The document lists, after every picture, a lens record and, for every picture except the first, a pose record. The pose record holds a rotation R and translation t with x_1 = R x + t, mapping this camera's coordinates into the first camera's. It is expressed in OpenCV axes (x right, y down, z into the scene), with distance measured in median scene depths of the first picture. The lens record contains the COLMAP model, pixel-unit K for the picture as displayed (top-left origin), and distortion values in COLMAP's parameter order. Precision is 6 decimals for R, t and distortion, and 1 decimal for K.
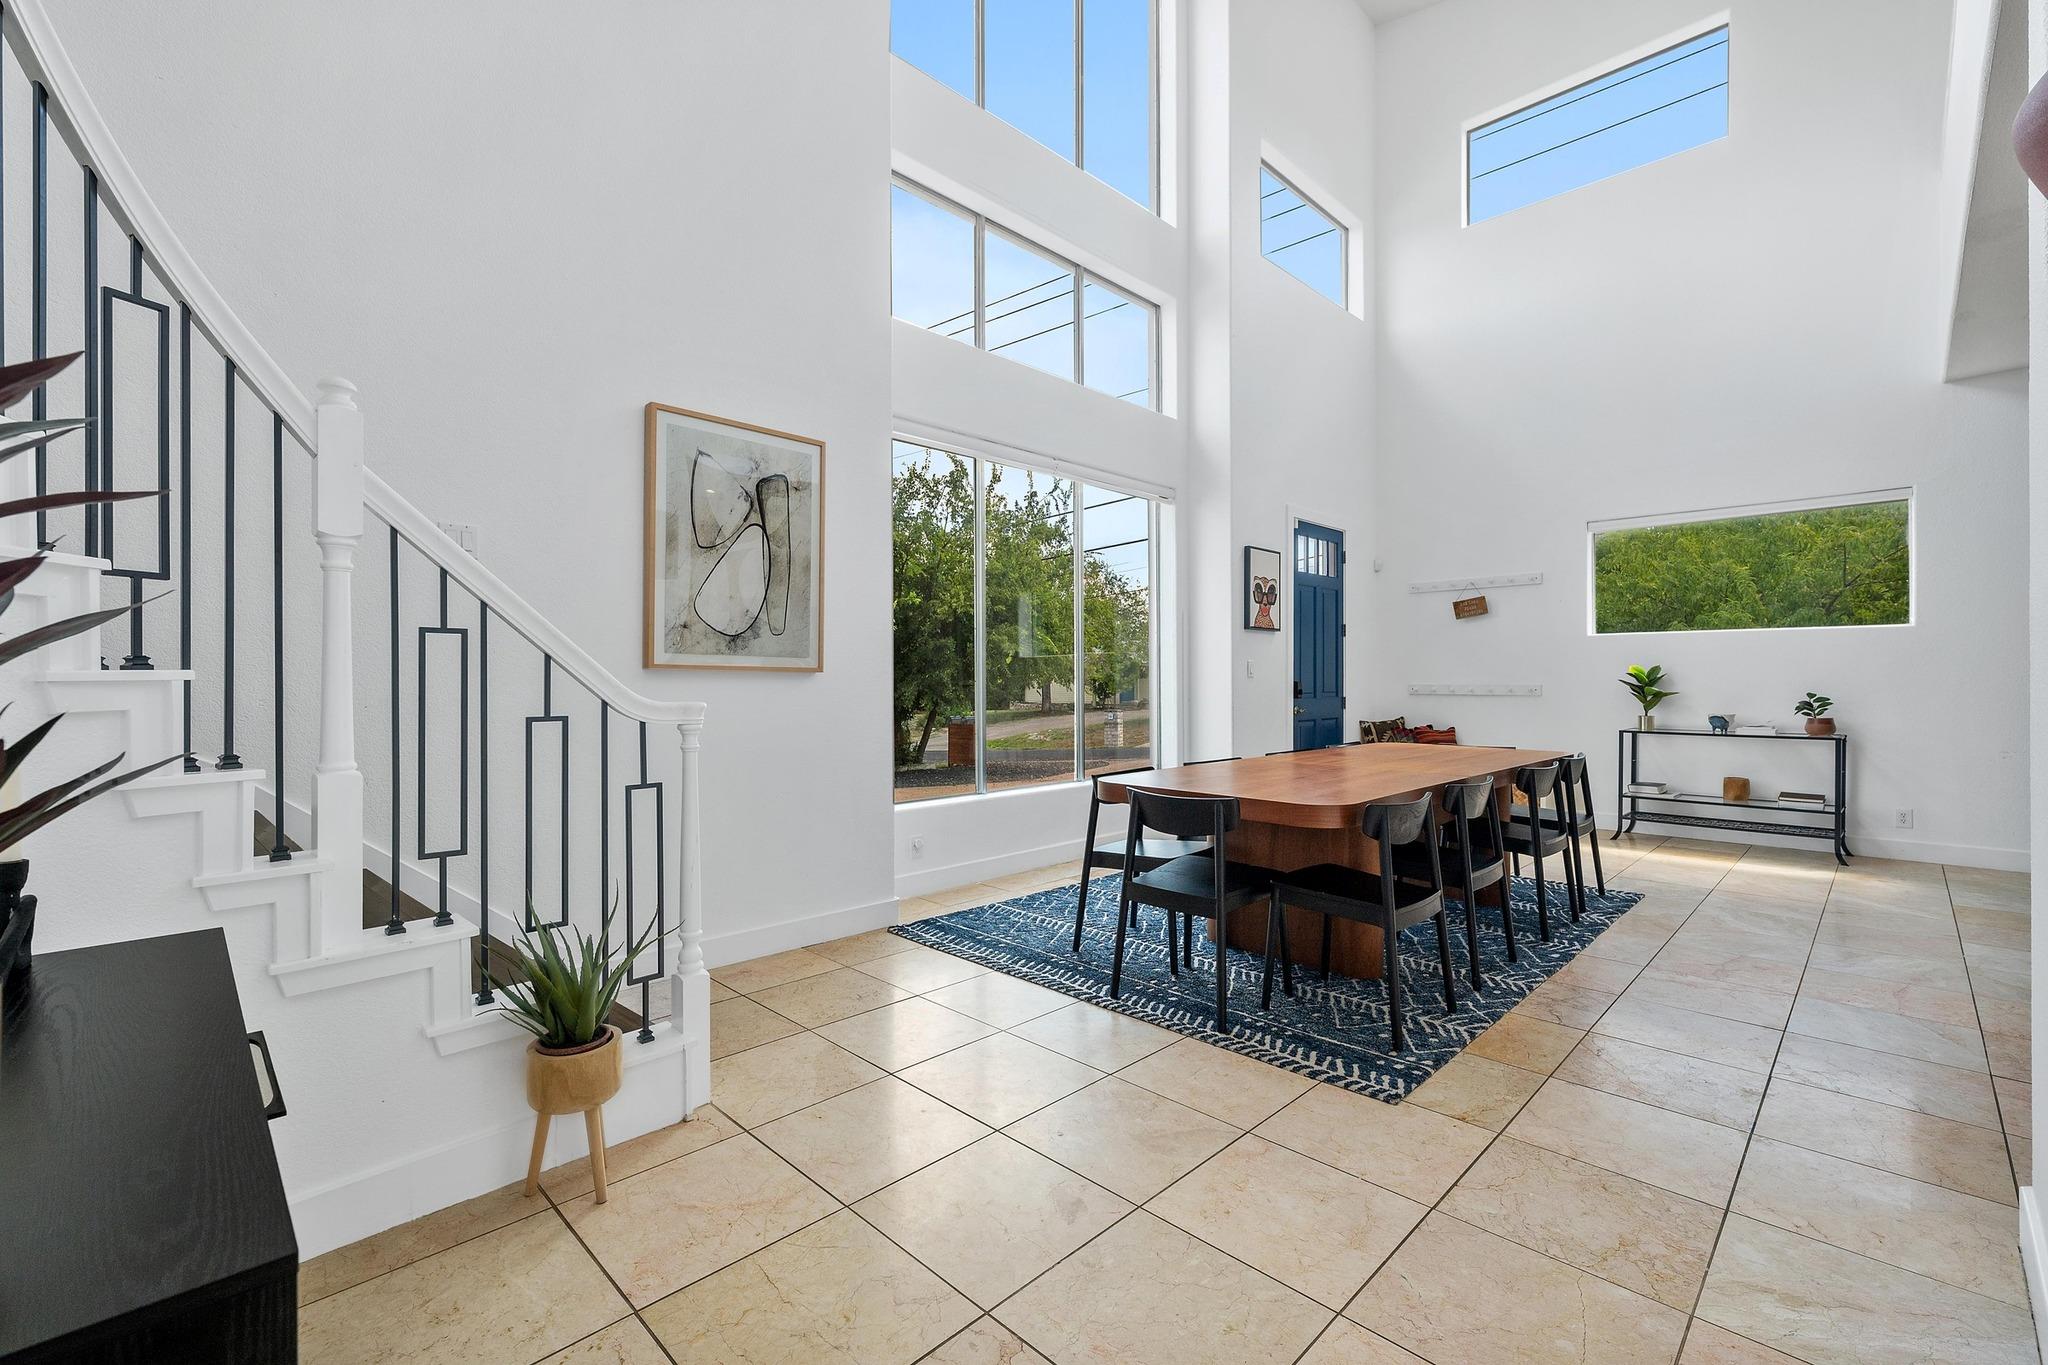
lens RADIAL K [[858.9, 0, 1023.0], [0, 858.9, 679.3], [0, 0, 1]] dist [0.001702, -0.000784]
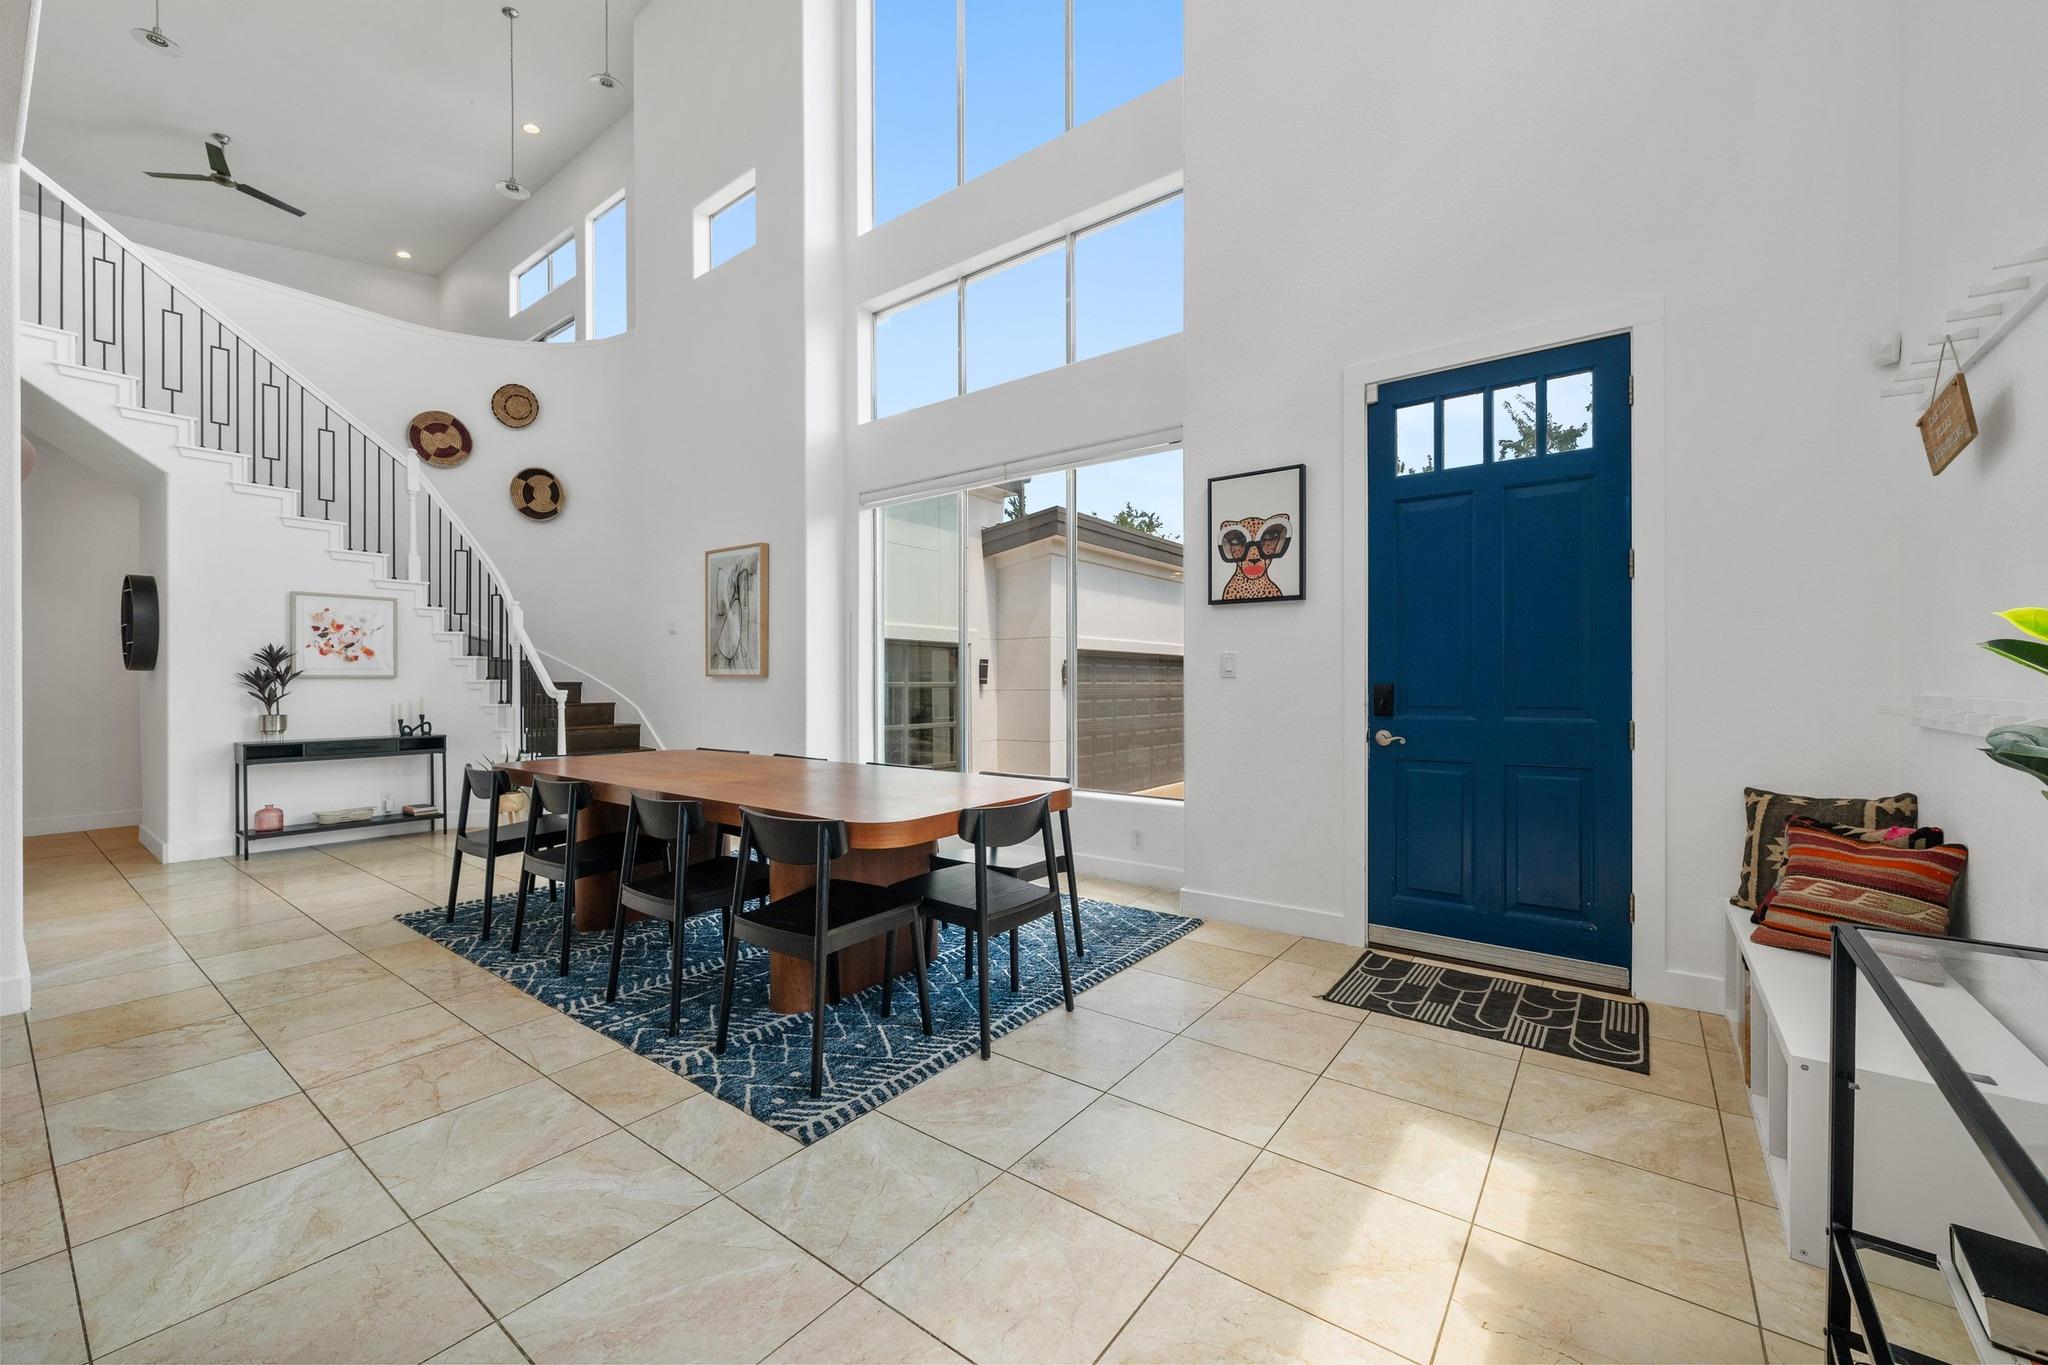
lens RADIAL K [[807.3, 0, 1021.1], [0, 807.3, 682.7], [0, 0, 1]] dist [0.002398, 0.000327]
pose [[0.139771, 0.001887, -0.990182, 0.850368], [0.001890, 0.999996, 0.002173, -0.000352], [0.990182, -0.002175, 0.139767, 0.764698]]
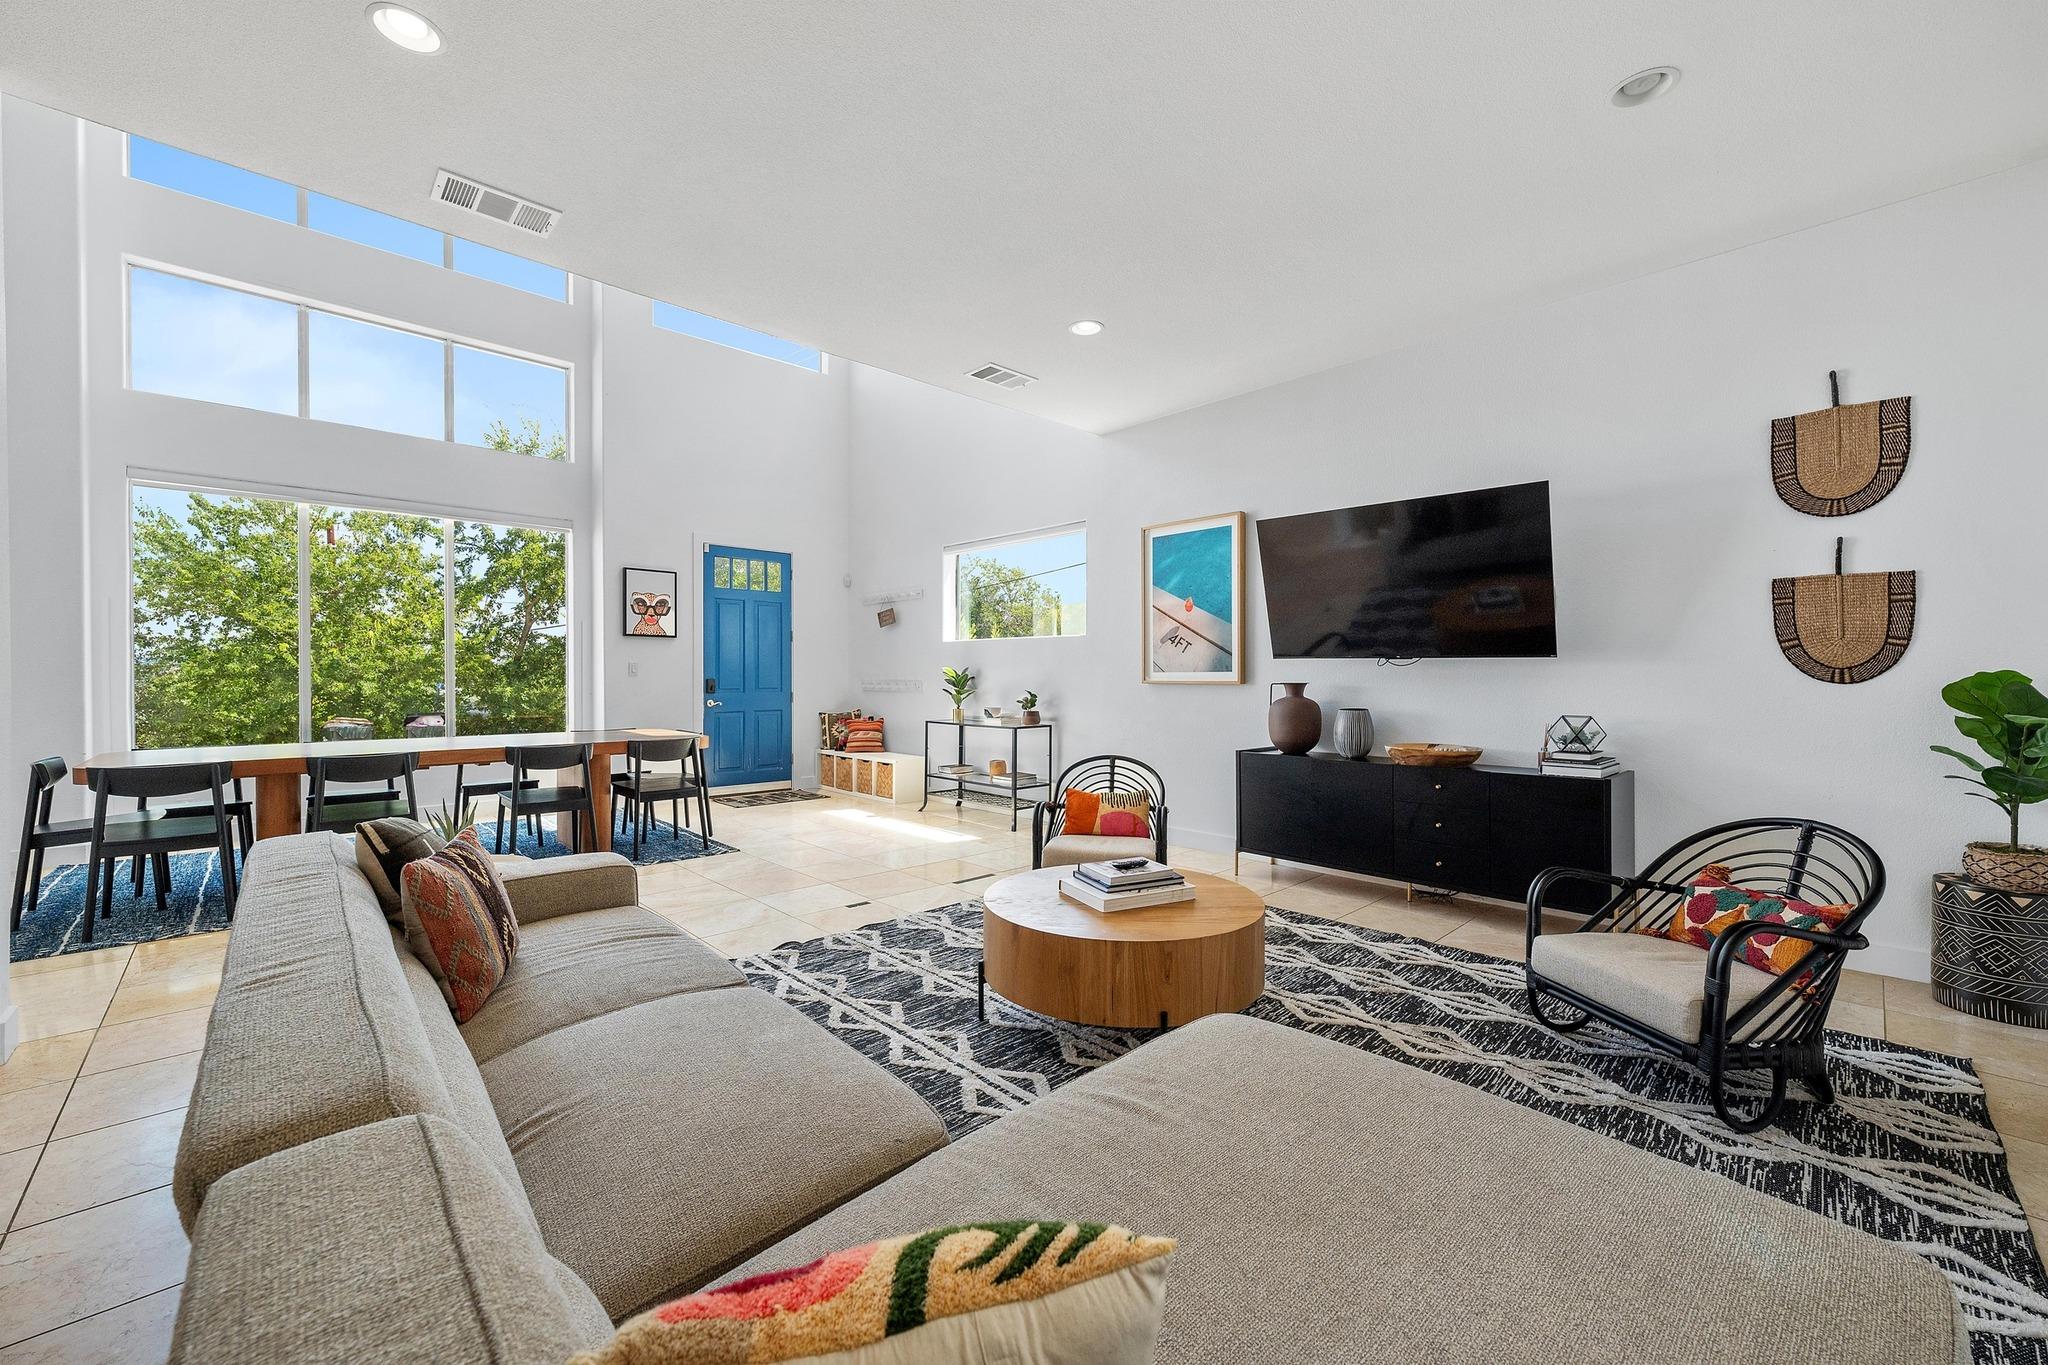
lens RADIAL K [[807.3, 0, 1025.8], [0, 807.3, 680.7], [0, 0, 1]] dist [0.002398, 0.000327]
pose [[0.999844, 0.004095, -0.017168, 0.841261], [-0.004018, 0.999982, 0.004499, -0.002657], [0.017186, -0.004430, 0.999842, -0.125581]]
